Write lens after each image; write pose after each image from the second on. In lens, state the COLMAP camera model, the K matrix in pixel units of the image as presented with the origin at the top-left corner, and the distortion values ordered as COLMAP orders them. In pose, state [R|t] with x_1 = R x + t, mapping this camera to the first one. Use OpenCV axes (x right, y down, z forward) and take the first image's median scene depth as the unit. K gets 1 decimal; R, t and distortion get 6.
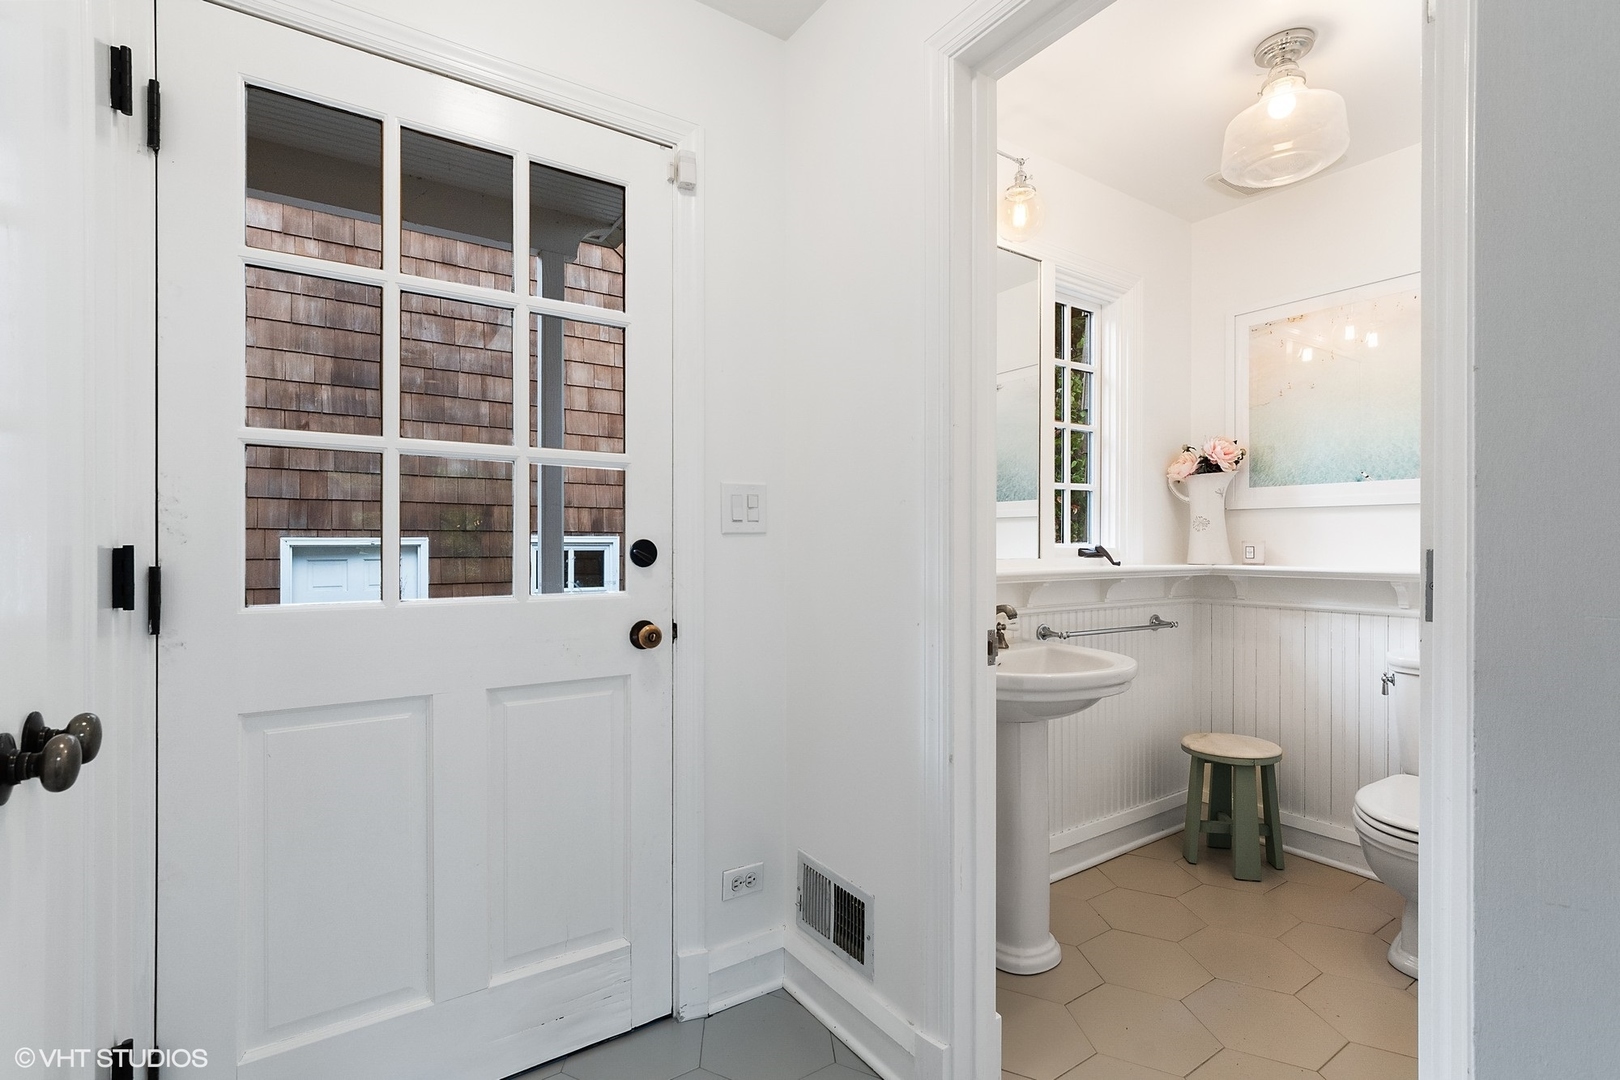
lens RADIAL K [[724.2, 0, 798.9], [0, 724.2, 541.6], [0, 0, 1]] dist [-0.001868, -0.001015]
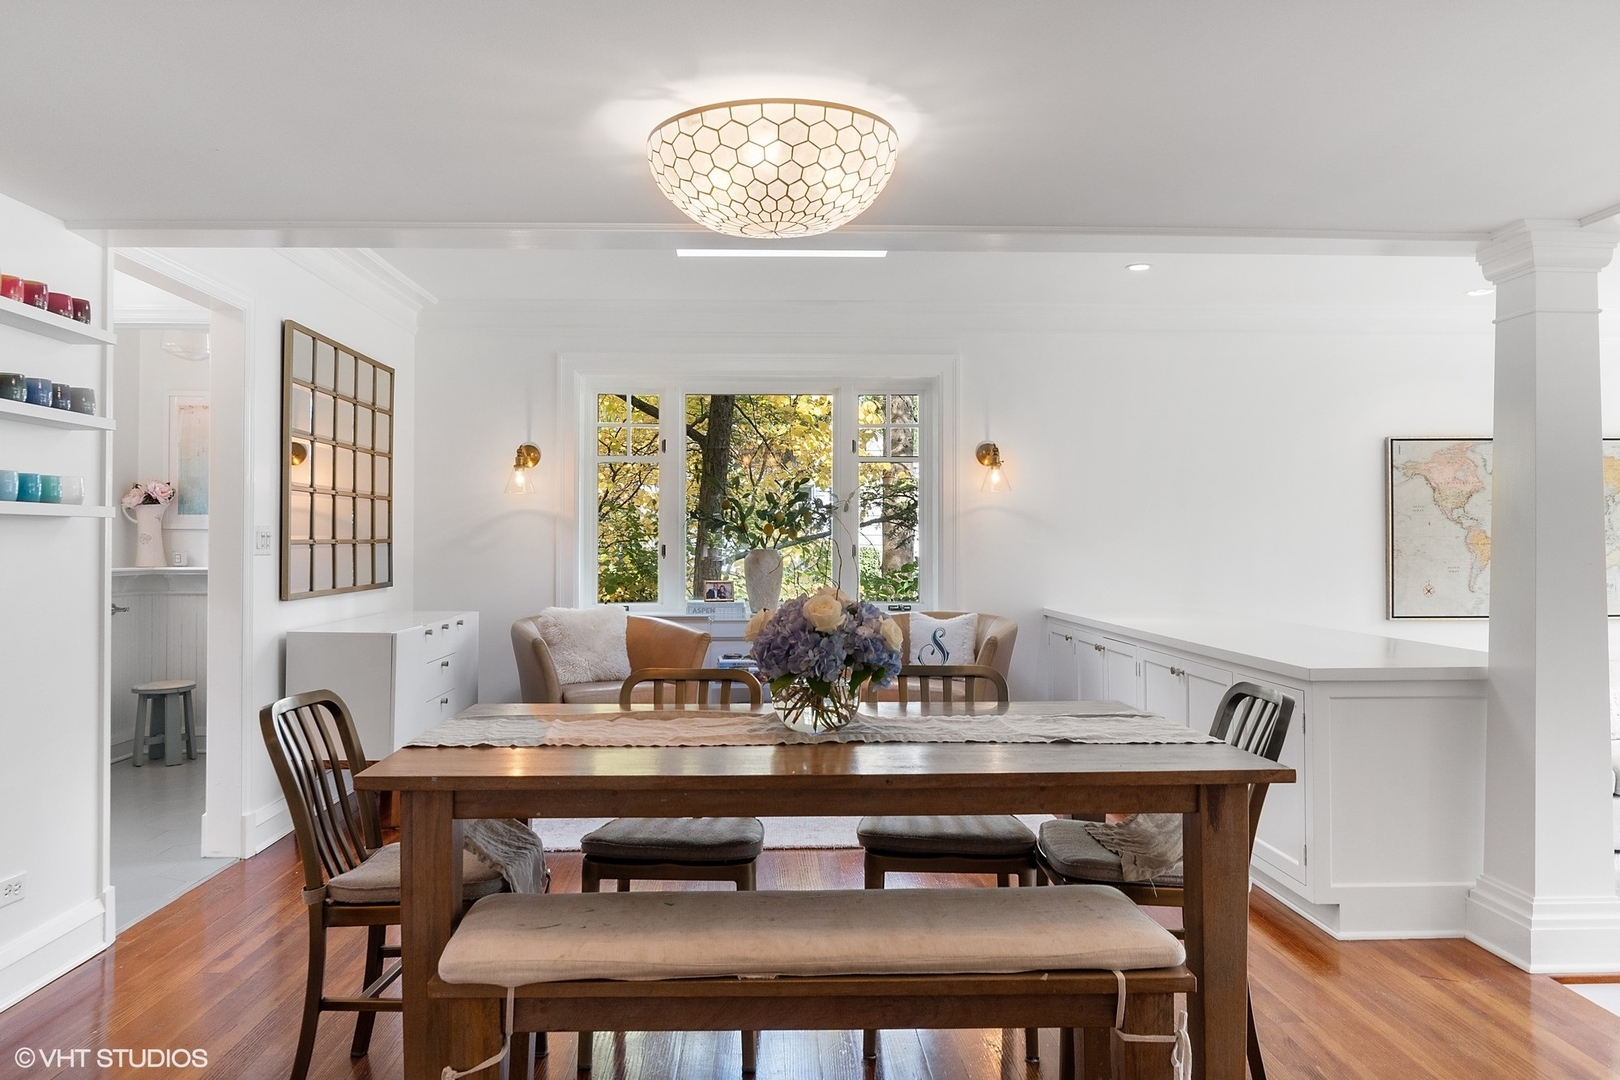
lens RADIAL K [[1220.6, 0, 803.5], [0, 1220.6, 537.2], [0, 0, 1]] dist [-0.004442, -0.001697]
pose [[0.531130, 0.007072, 0.847261, -0.838242], [-0.000457, 0.999967, -0.008060, -0.009749], [-0.847290, 0.003893, 0.531116, -1.458131]]
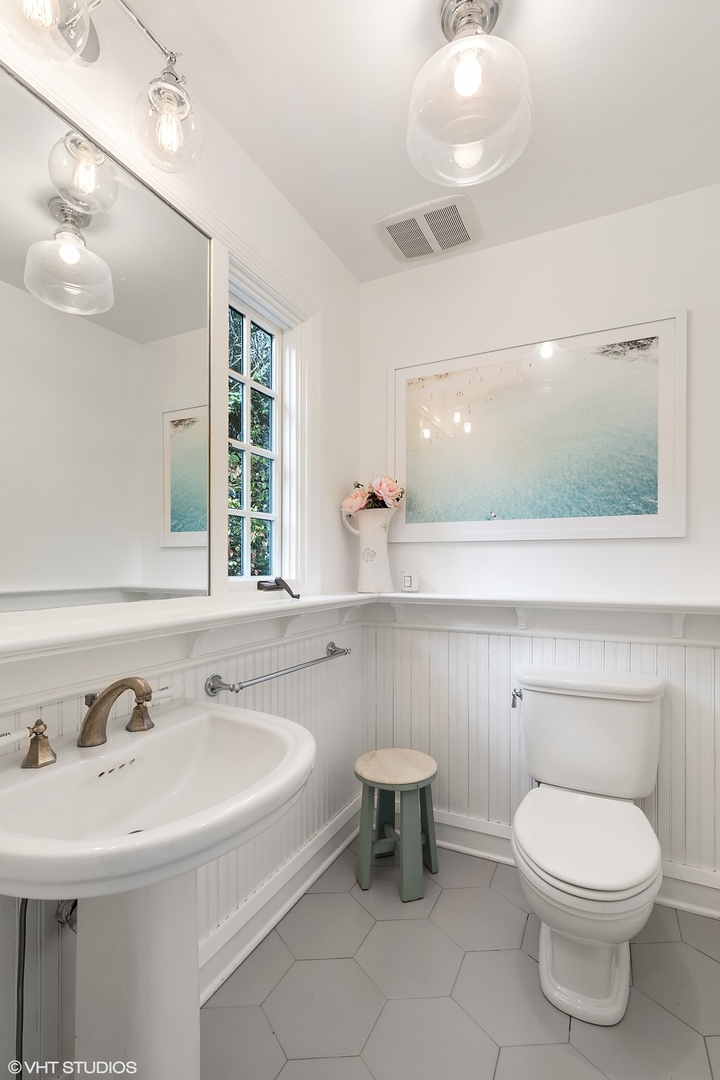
lens RADIAL K [[482.8, 0, 344.8], [0, 482.8, 563.2], [0, 0, 1]] dist [-0.001868, -0.001015]
pose [[0.878082, -0.000727, 0.478509, 0.187095], [0.000586, 1.000000, 0.000444, -0.013734], [-0.478510, -0.000109, 0.878082, 0.401915]]
